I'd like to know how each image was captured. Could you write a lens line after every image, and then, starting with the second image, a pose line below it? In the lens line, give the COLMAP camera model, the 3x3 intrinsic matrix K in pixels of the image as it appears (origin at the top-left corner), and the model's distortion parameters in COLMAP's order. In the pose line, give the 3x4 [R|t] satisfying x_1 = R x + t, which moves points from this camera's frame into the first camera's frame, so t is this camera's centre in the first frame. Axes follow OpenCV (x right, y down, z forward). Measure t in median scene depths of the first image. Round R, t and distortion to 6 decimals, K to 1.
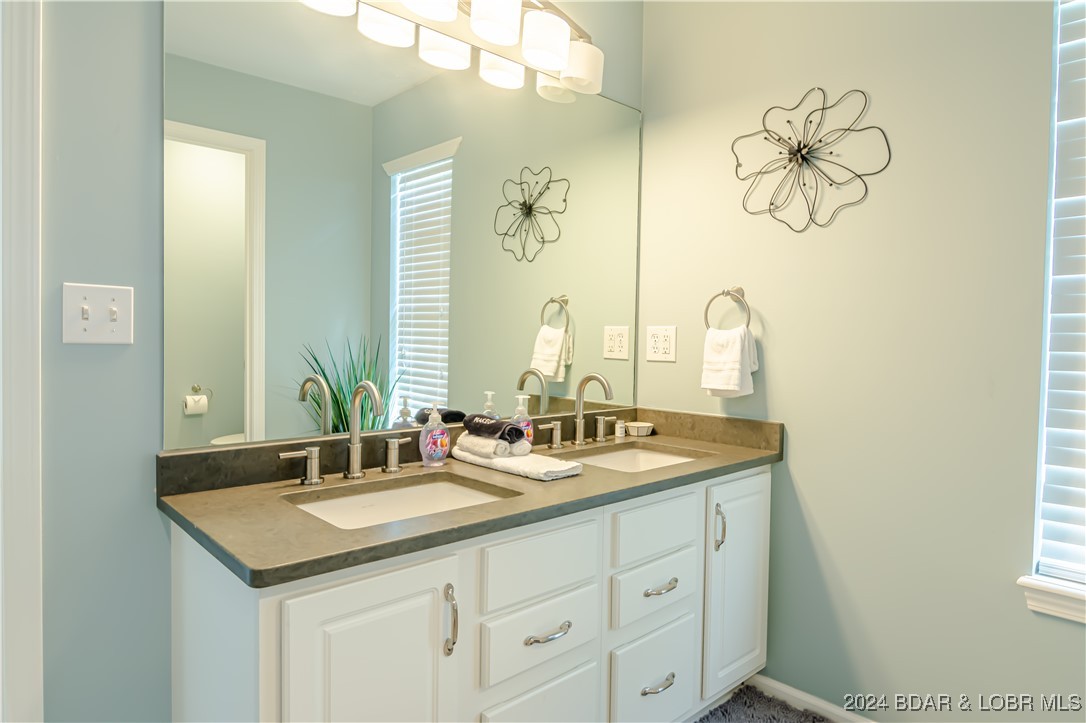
lens RADIAL K [[653.6, 0, 548.5], [0, 653.6, 358.0], [0, 0, 1]] dist [-0.001441, -0.002380]
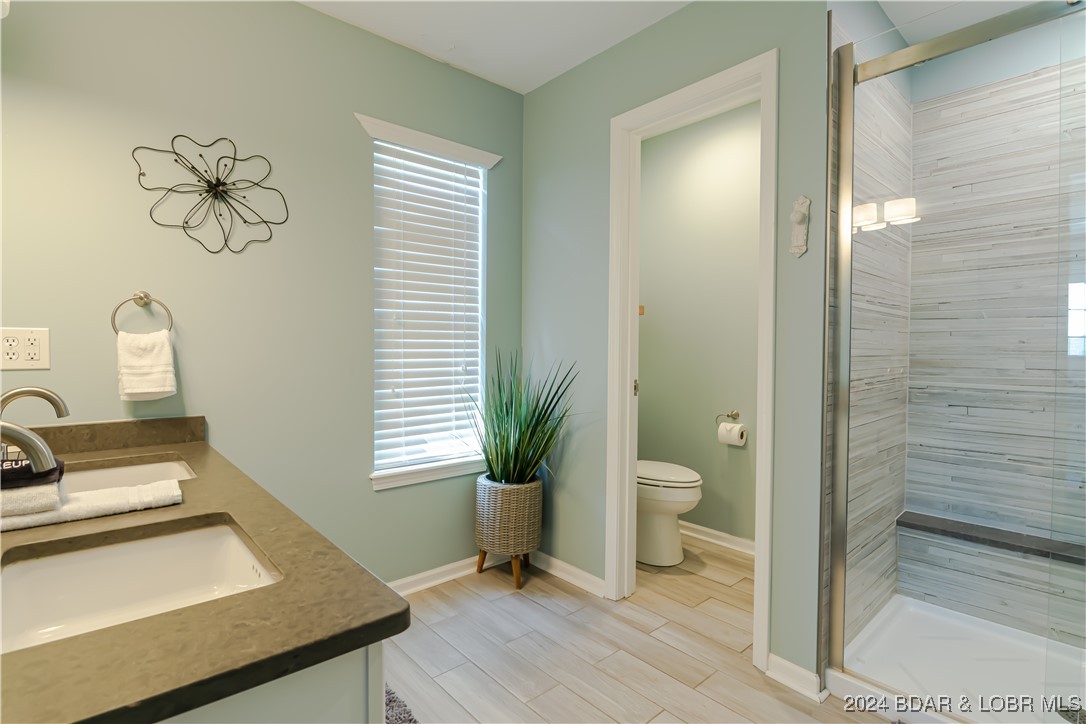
lens RADIAL K [[520.6, 0, 547.4], [0, 520.6, 358.2], [0, 0, 1]] dist [-0.012049, -0.003342]
pose [[0.027216, -0.035412, 0.999002, -0.530129], [0.022018, 0.999151, 0.034817, -0.019929], [-0.999387, 0.021049, 0.027972, 0.357786]]
